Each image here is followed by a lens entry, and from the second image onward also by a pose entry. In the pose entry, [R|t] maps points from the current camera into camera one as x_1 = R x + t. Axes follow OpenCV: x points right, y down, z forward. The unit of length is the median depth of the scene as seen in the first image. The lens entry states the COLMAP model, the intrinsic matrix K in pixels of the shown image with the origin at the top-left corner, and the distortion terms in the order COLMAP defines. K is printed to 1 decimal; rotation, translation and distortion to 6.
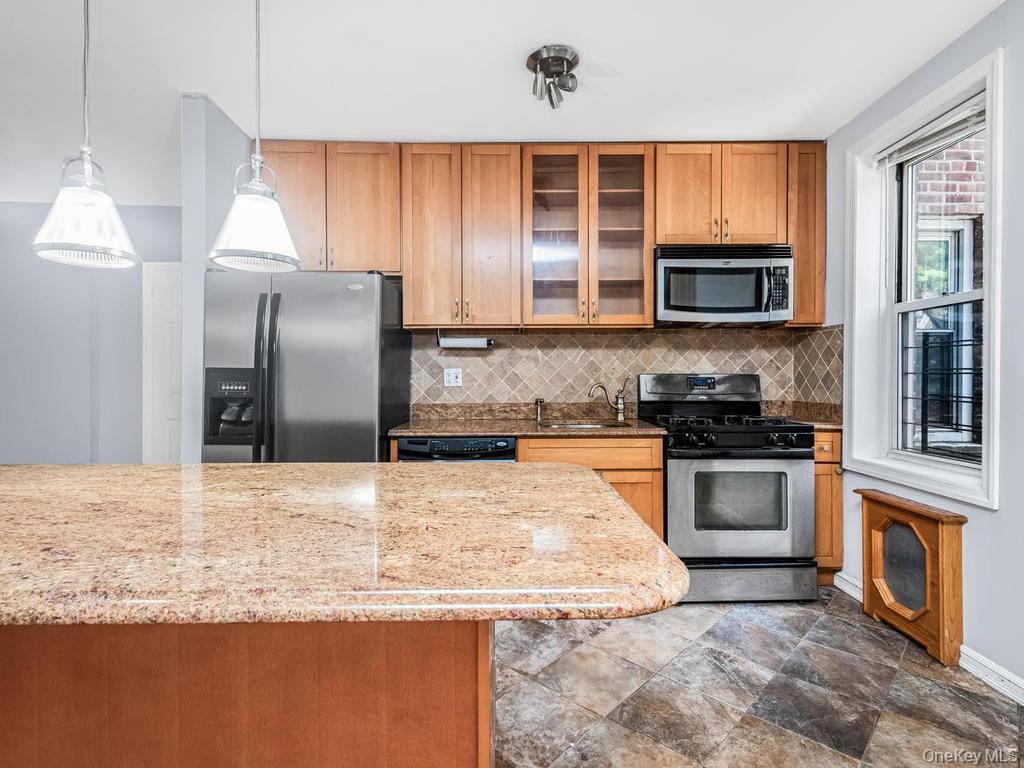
lens RADIAL K [[509.2, 0, 514.0], [0, 509.2, 377.8], [0, 0, 1]] dist [0.000797, -0.000051]
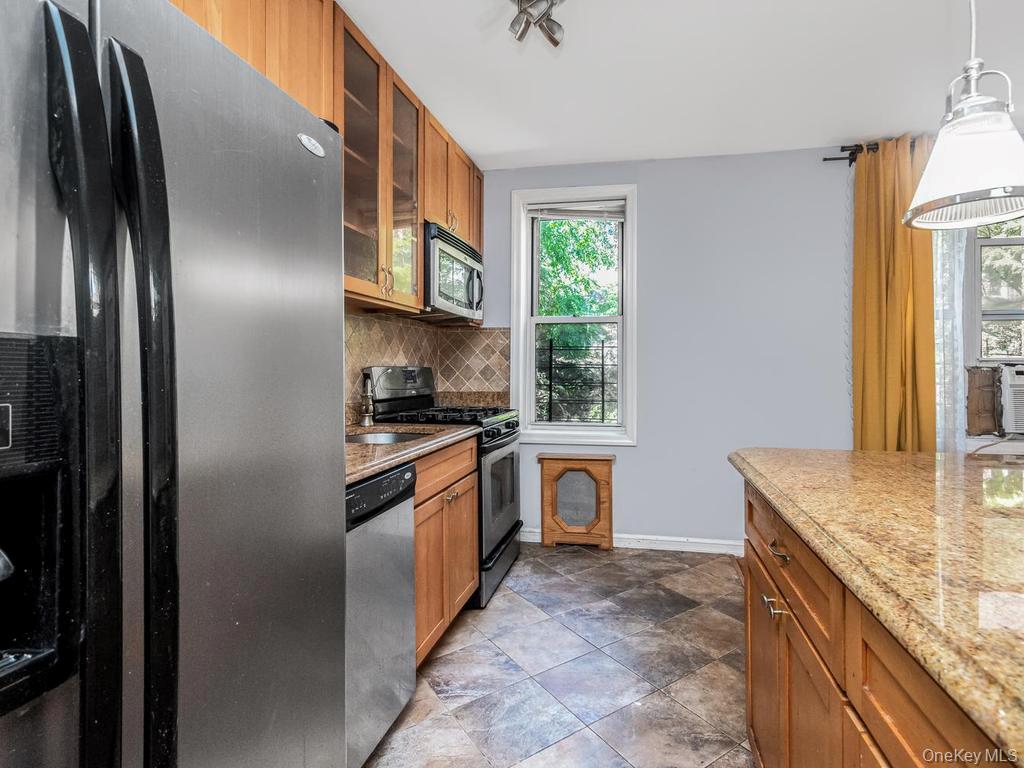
lens RADIAL K [[521.2, 0, 548.2], [0, 521.2, 369.2], [0, 0, 1]] dist [0.000850, -0.000079]
pose [[0.181497, -0.000767, 0.983391, -0.564358], [0.003281, 0.999995, 0.000175, -0.003681], [-0.983386, 0.003195, 0.181498, 0.629027]]
